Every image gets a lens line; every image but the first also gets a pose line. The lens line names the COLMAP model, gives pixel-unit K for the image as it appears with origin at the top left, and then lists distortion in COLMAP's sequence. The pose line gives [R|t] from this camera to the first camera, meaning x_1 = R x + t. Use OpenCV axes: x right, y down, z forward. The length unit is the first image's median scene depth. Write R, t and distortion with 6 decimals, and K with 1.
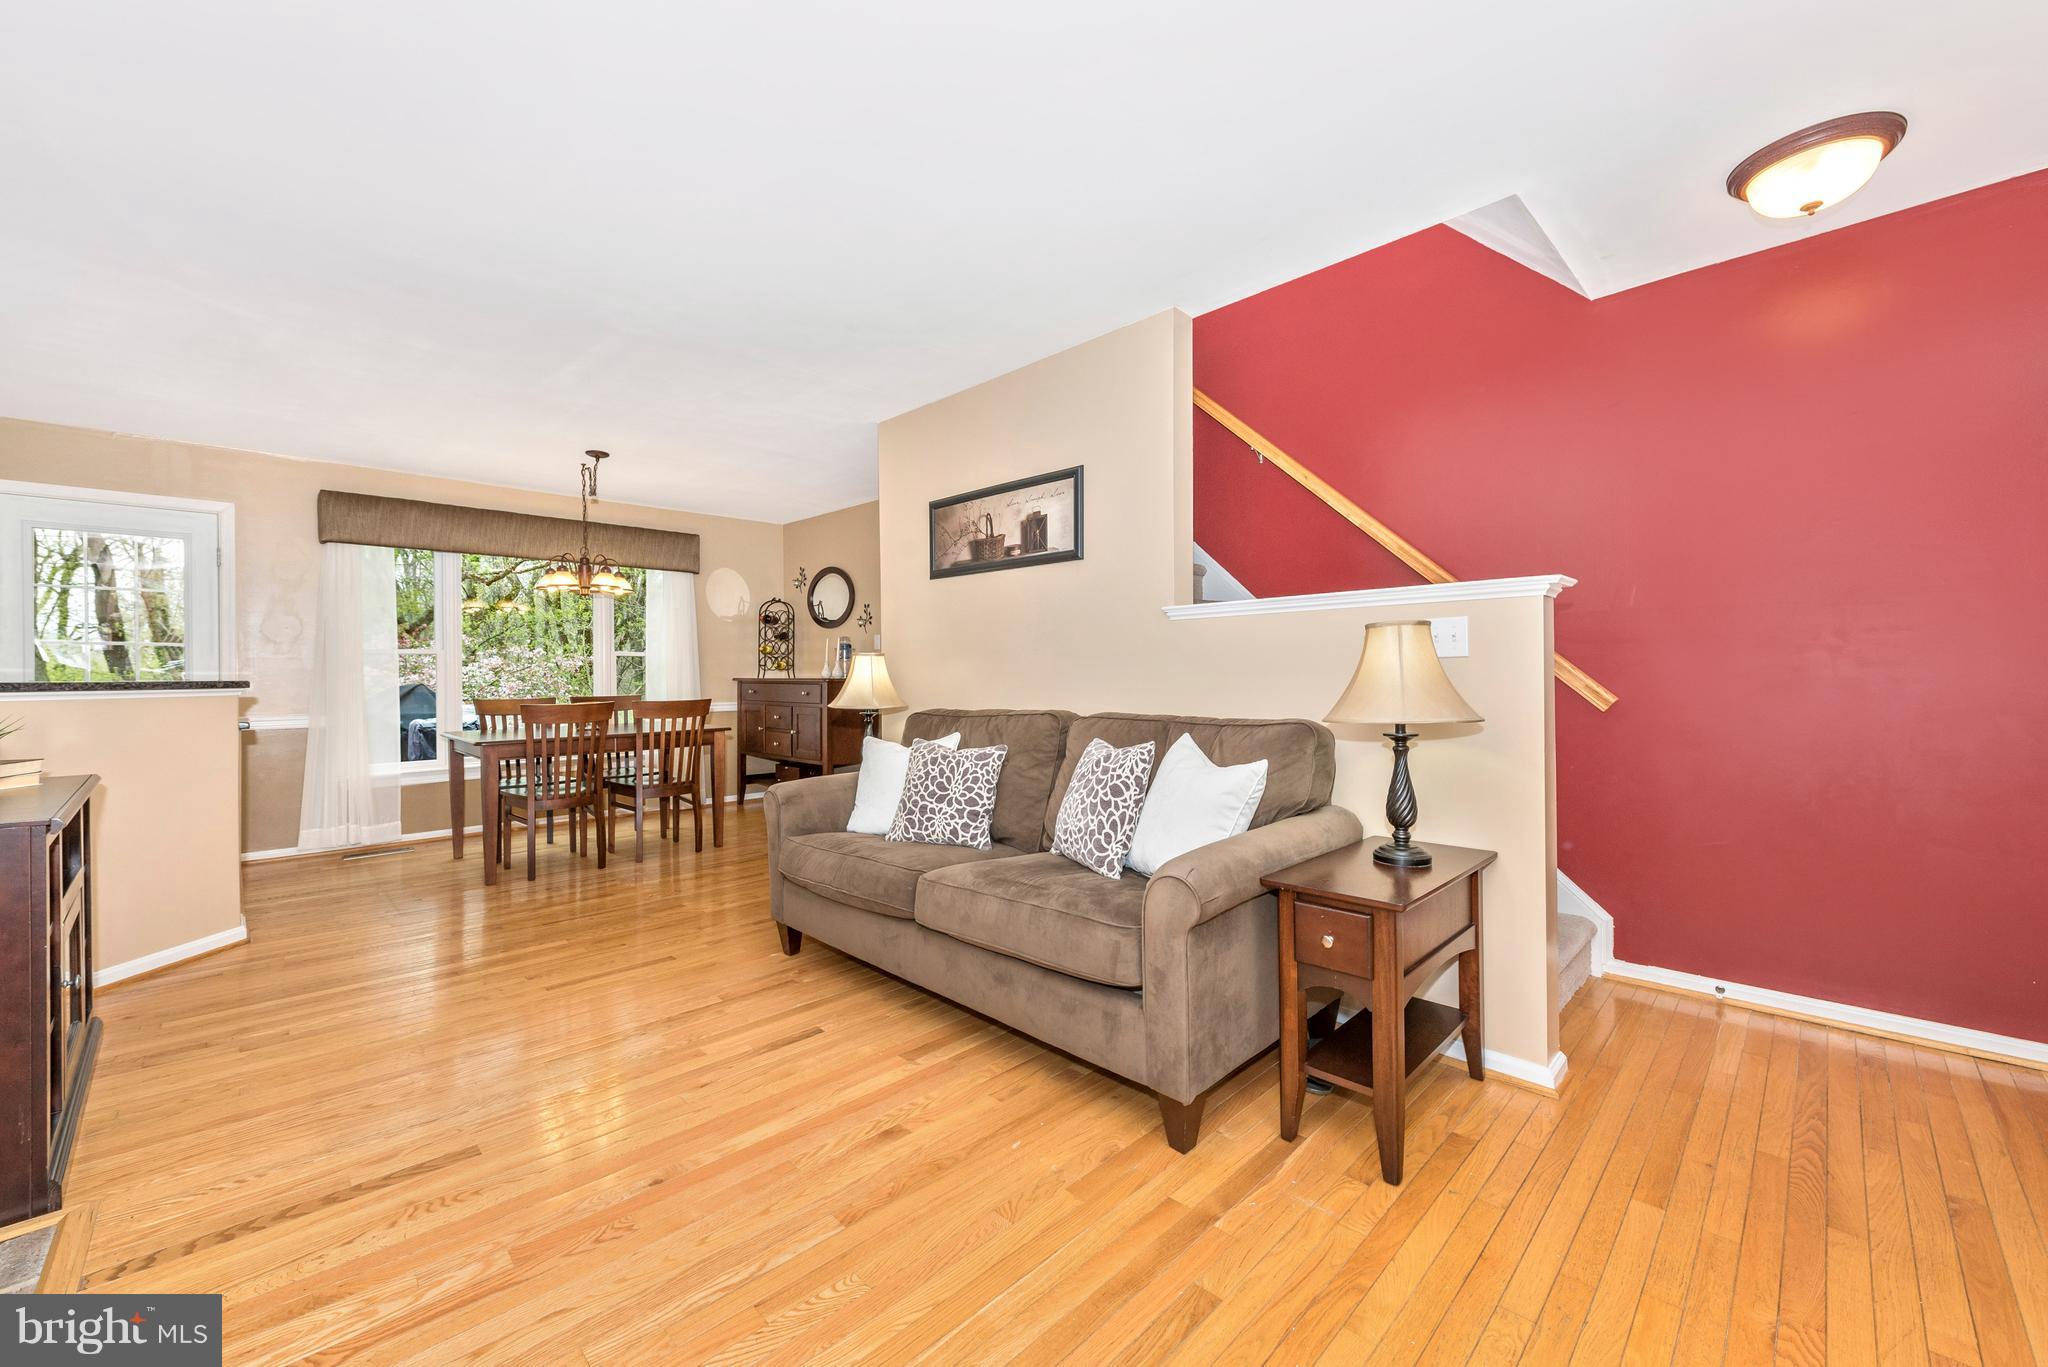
lens RADIAL K [[795.6, 0, 1024.8], [0, 795.6, 678.9], [0, 0, 1]] dist [0.001548, 0.000045]
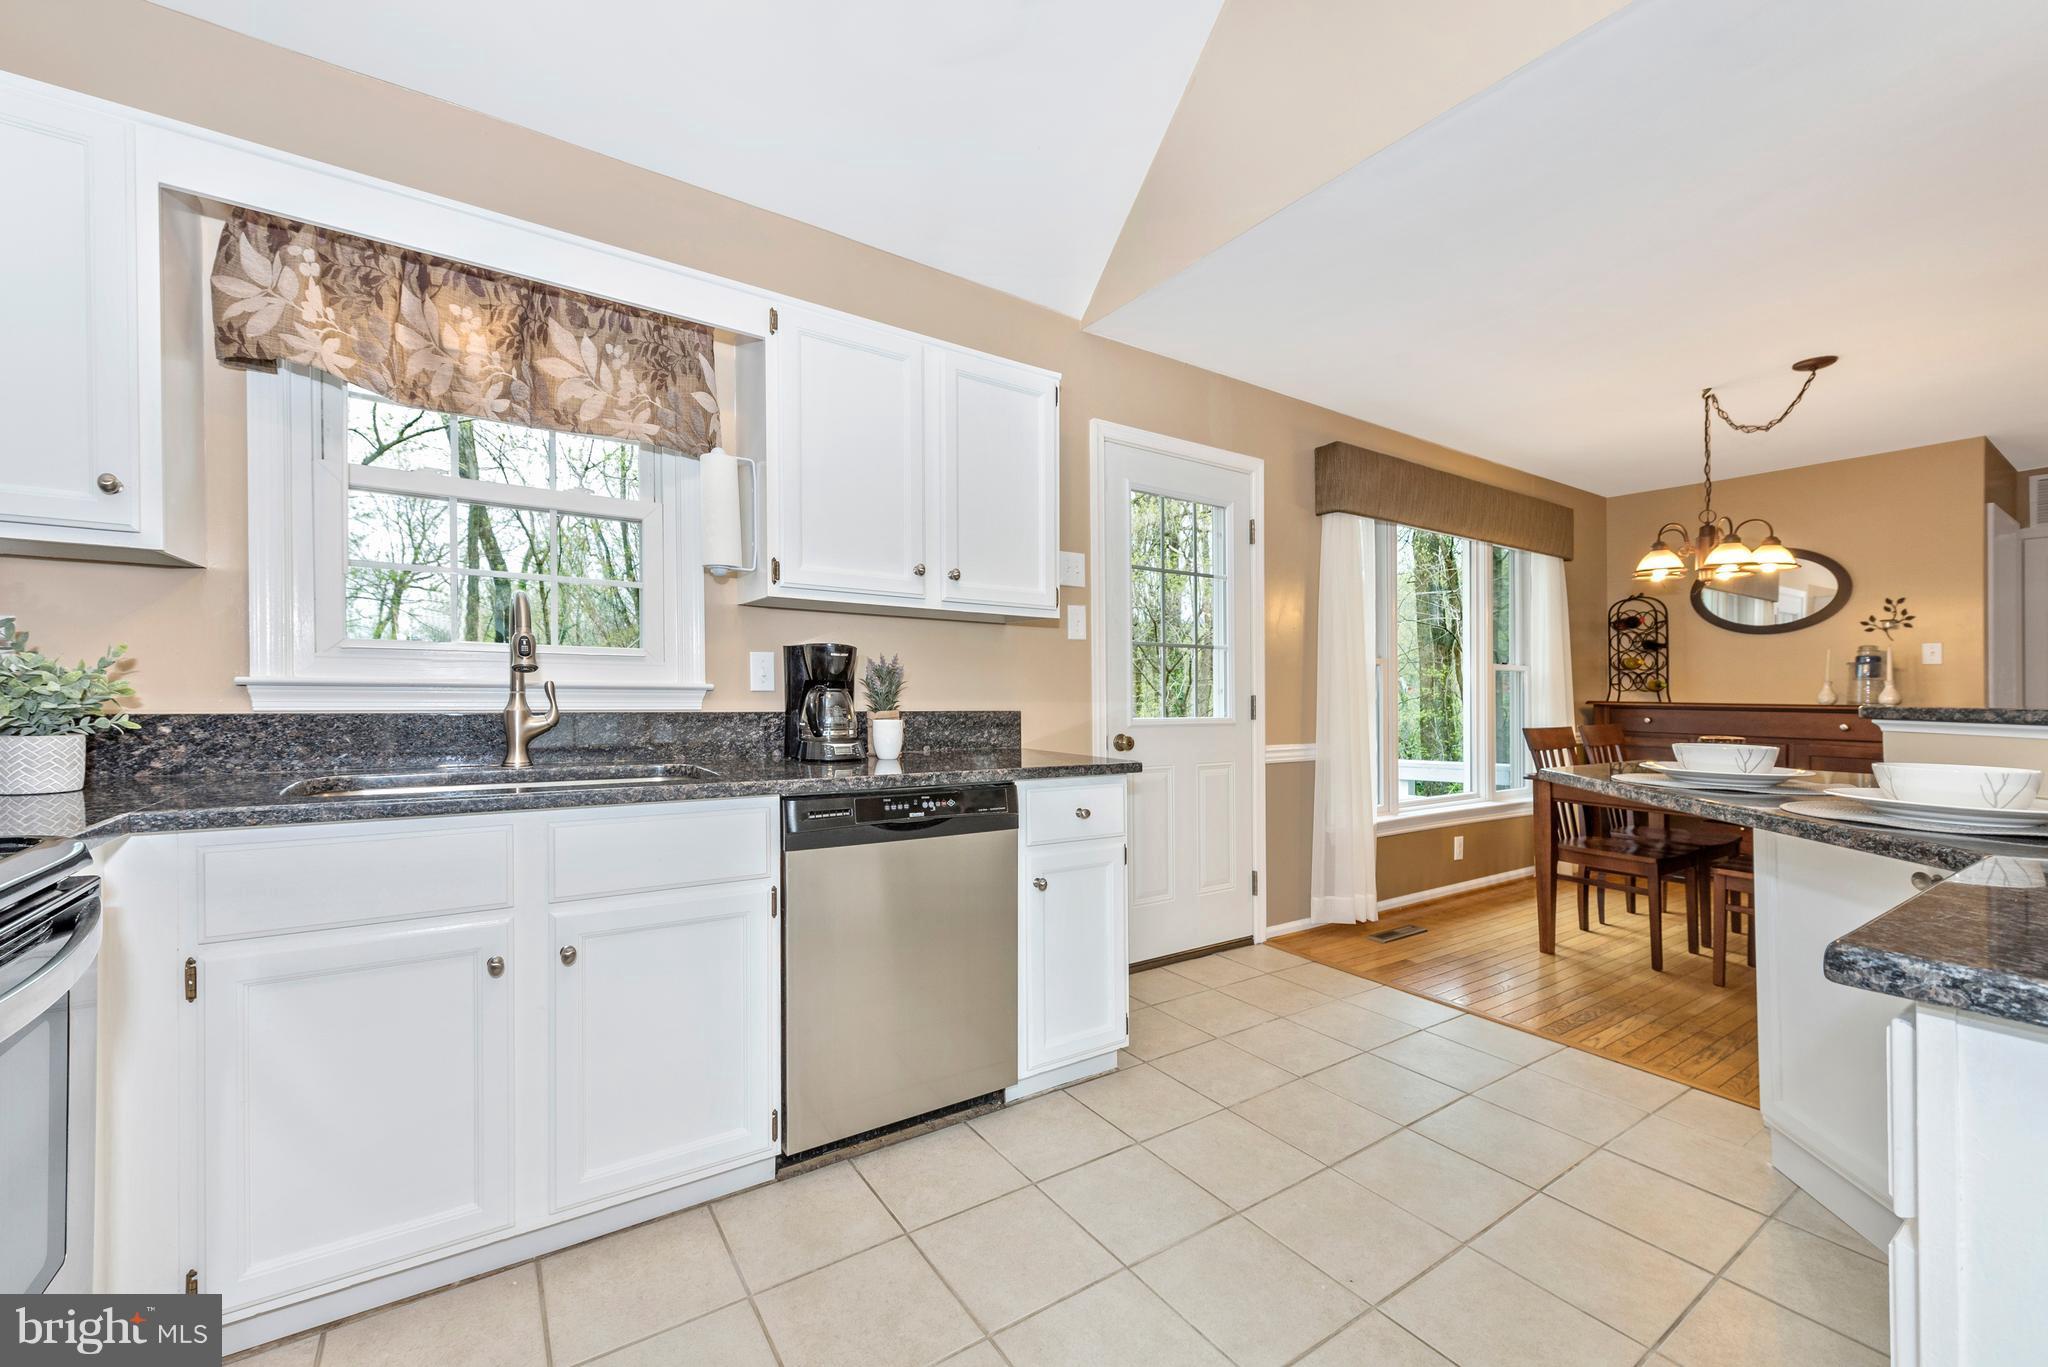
lens RADIAL K [[812.3, 0, 1017.6], [0, 812.3, 690.6], [0, 0, 1]] dist [0.001859, -0.000173]
pose [[0.982250, 0.016344, -0.186866, -0.934219], [-0.017759, 0.999825, -0.005902, 0.005476], [0.186736, 0.009115, 0.982368, 0.175034]]
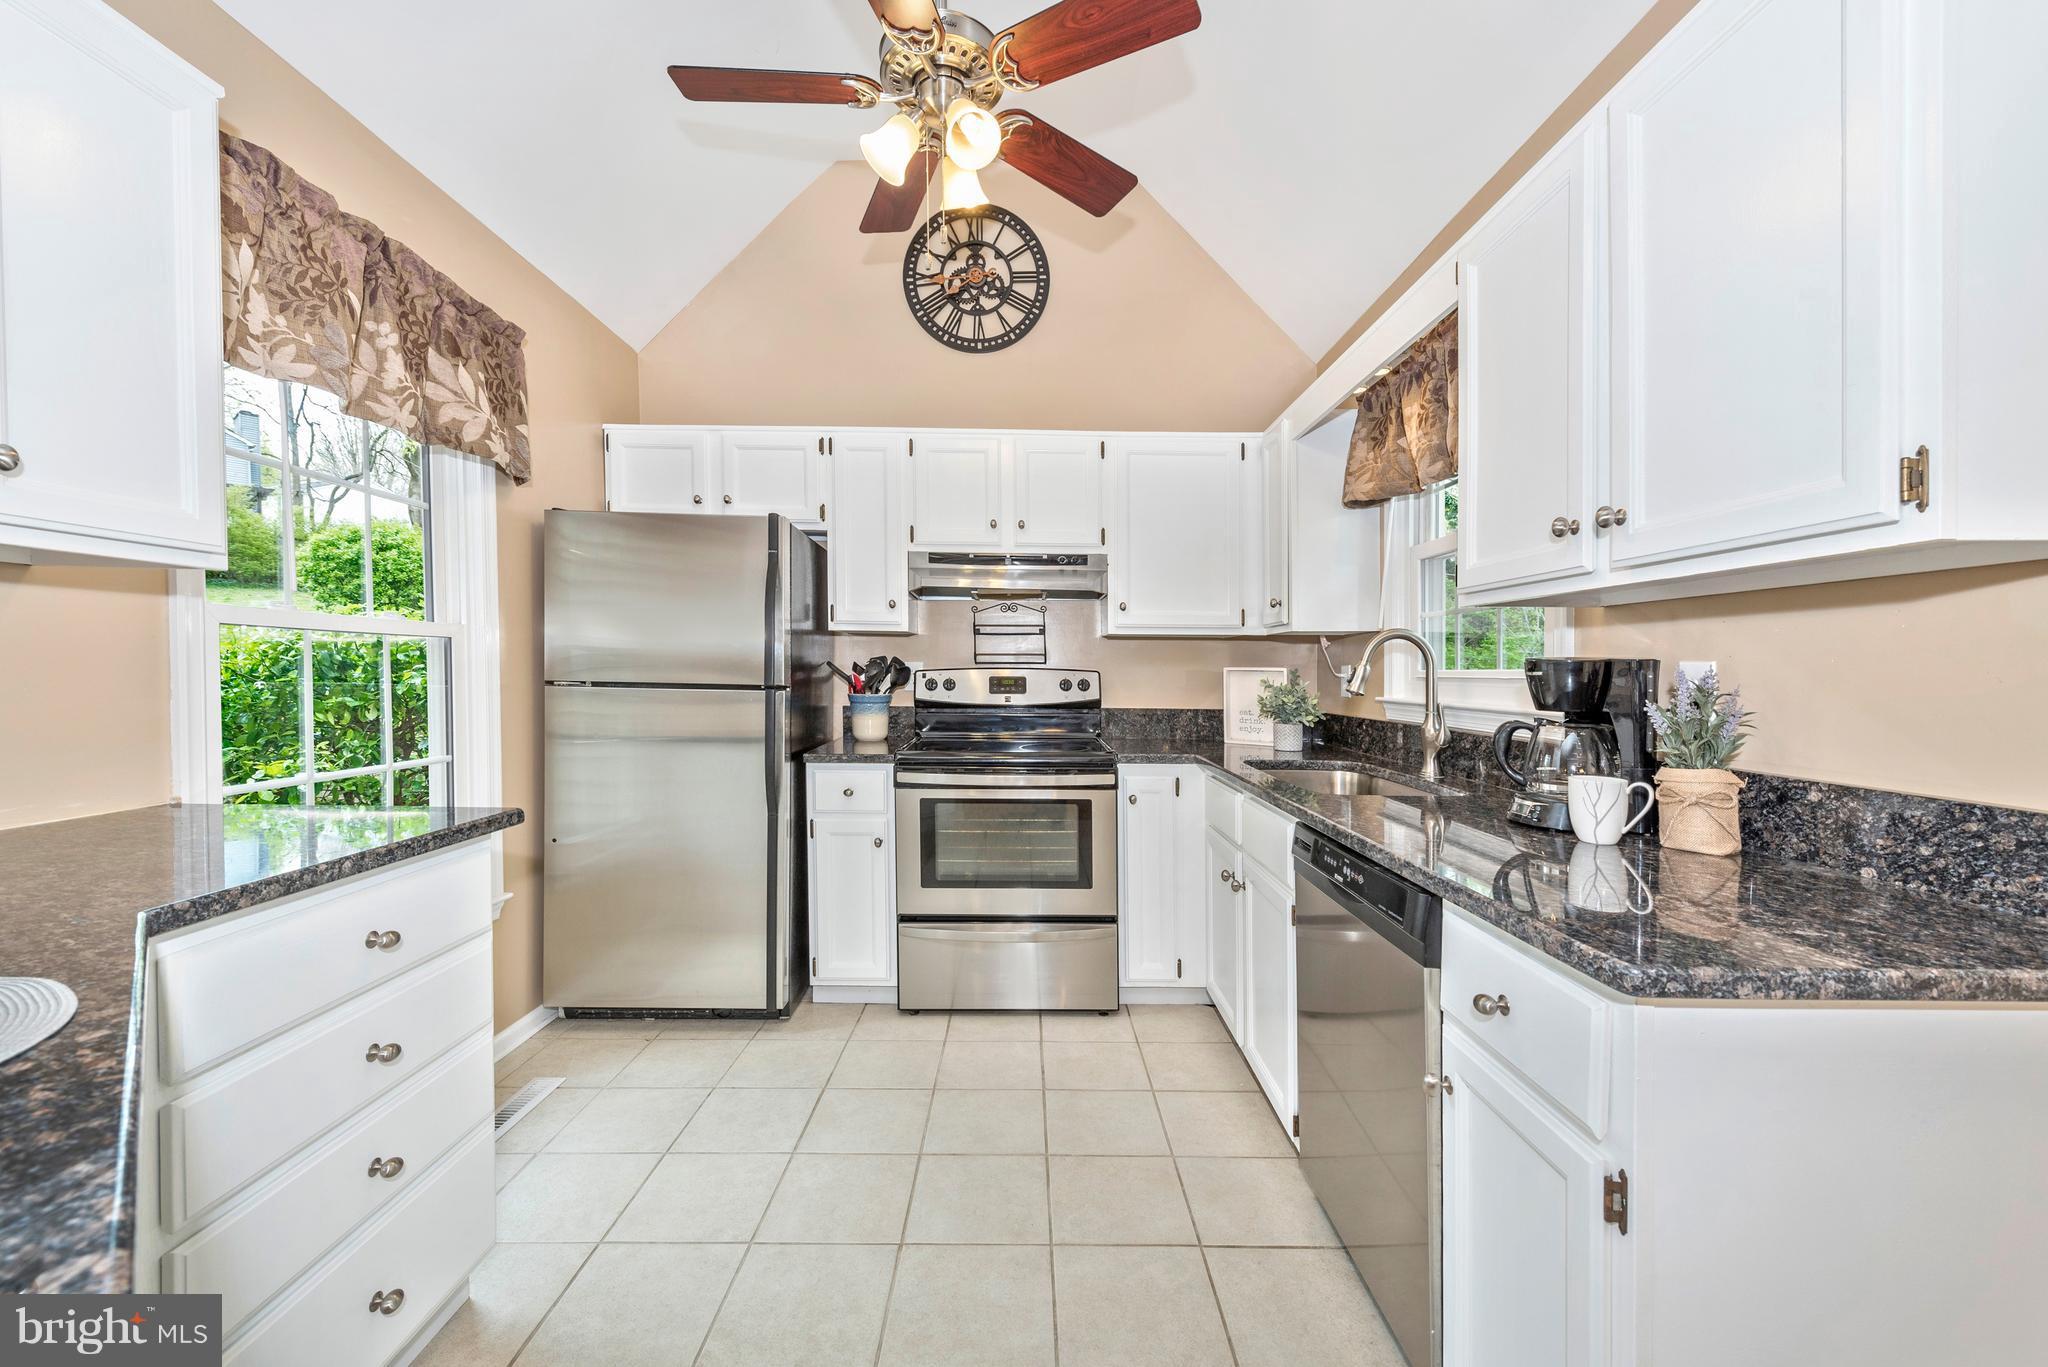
lens RADIAL K [[833.8, 0, 1041.1], [0, 833.8, 700.9], [0, 0, 1]] dist [0.009380, -0.000636]
pose [[-0.694755, 0.025439, -0.718797, -0.751805], [-0.011626, 0.998847, 0.046587, -0.017145], [0.719153, 0.040723, -0.693658, 0.660440]]
